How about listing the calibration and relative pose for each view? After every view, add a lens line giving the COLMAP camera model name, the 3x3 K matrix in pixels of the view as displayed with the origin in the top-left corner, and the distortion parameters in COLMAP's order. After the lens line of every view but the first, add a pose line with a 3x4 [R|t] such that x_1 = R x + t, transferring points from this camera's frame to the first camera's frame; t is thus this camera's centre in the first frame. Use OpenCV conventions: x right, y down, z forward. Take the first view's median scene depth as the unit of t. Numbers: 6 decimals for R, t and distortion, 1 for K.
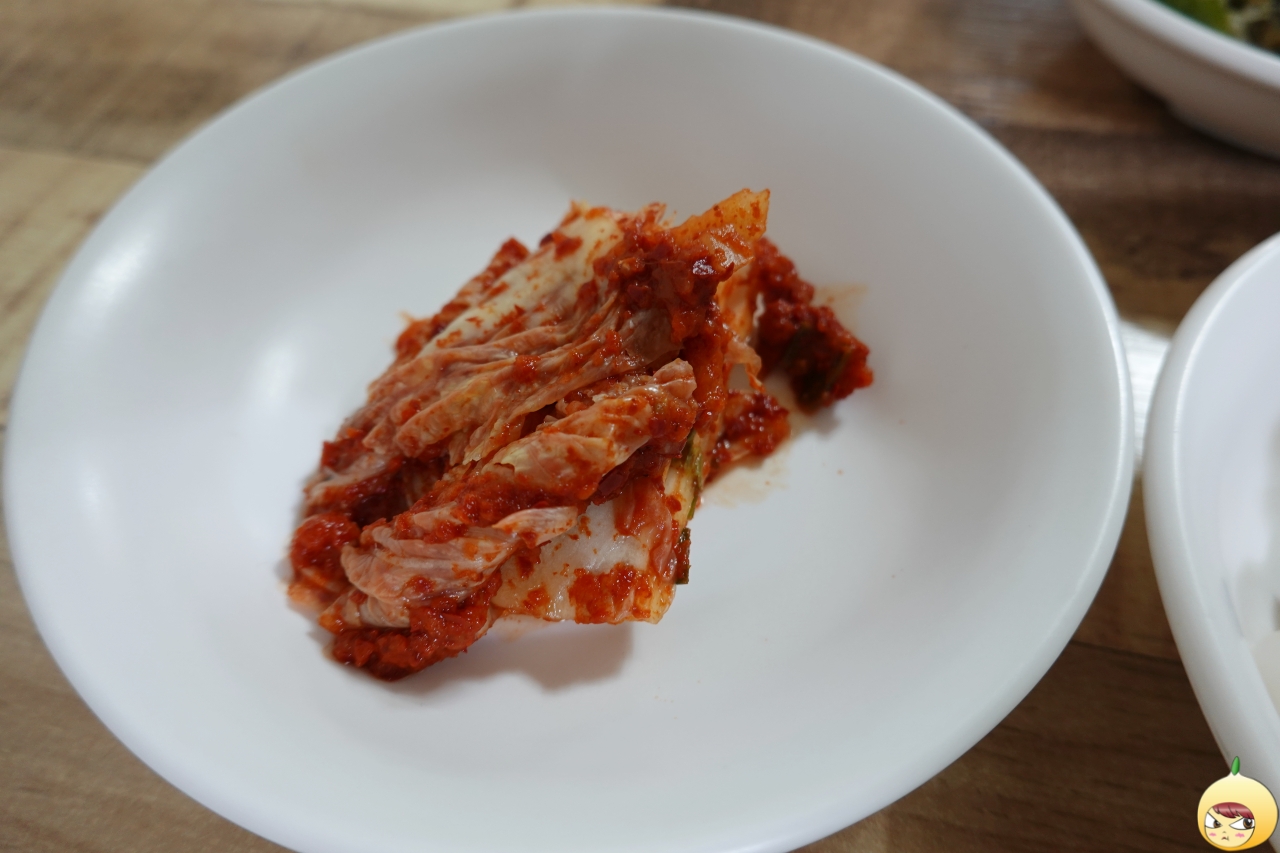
lens RADIAL K [[883.1, 0, 640.0], [0, 883.1, 426.5], [0, 0, 1]] dist [0.002414, 0.000169]
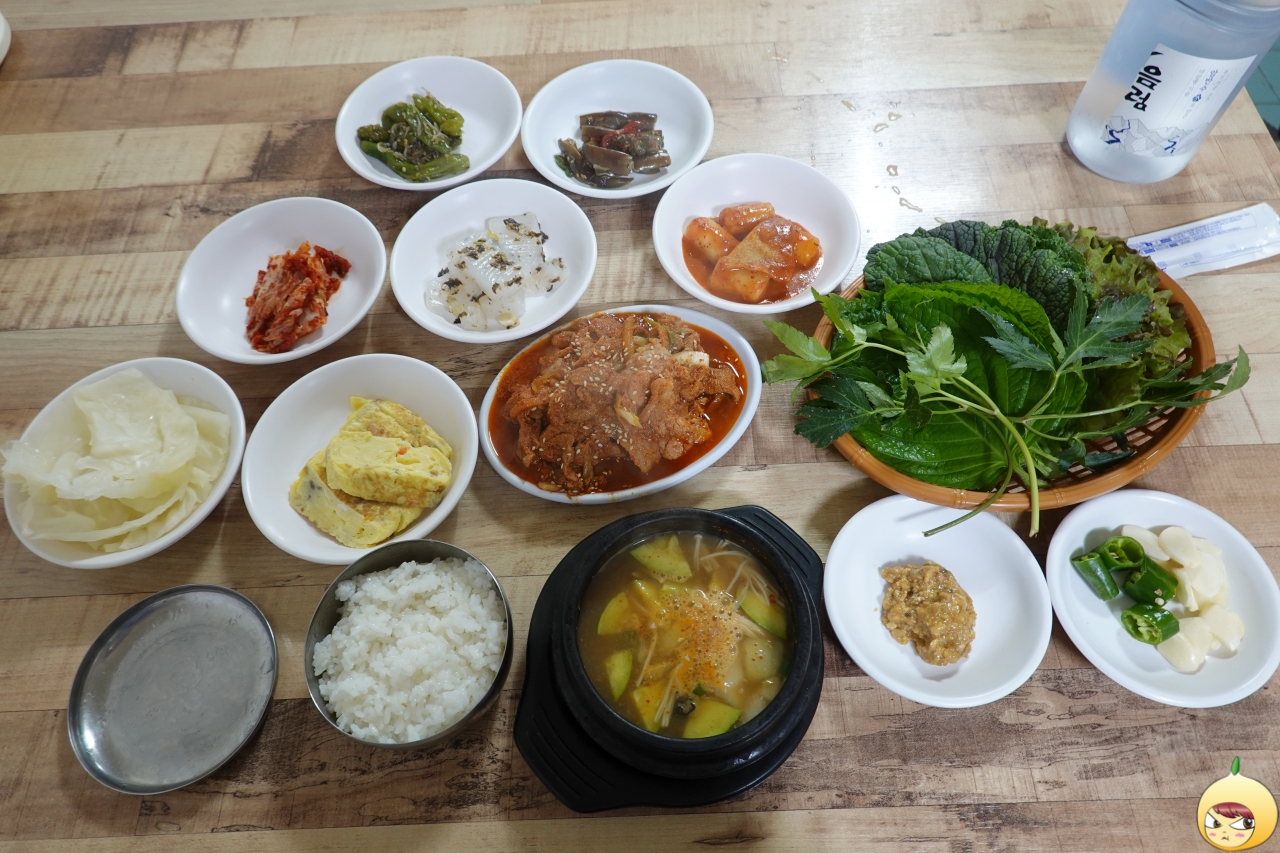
lens RADIAL K [[883.1, 0, 640.0], [0, 883.1, 426.5], [0, 0, 1]] dist [0.002414, 0.000169]
pose [[0.856361, -0.465510, 0.223487, 0.132252], [0.440415, 0.884392, 0.154549, 0.653078], [-0.269594, -0.033923, 0.962376, -3.932068]]
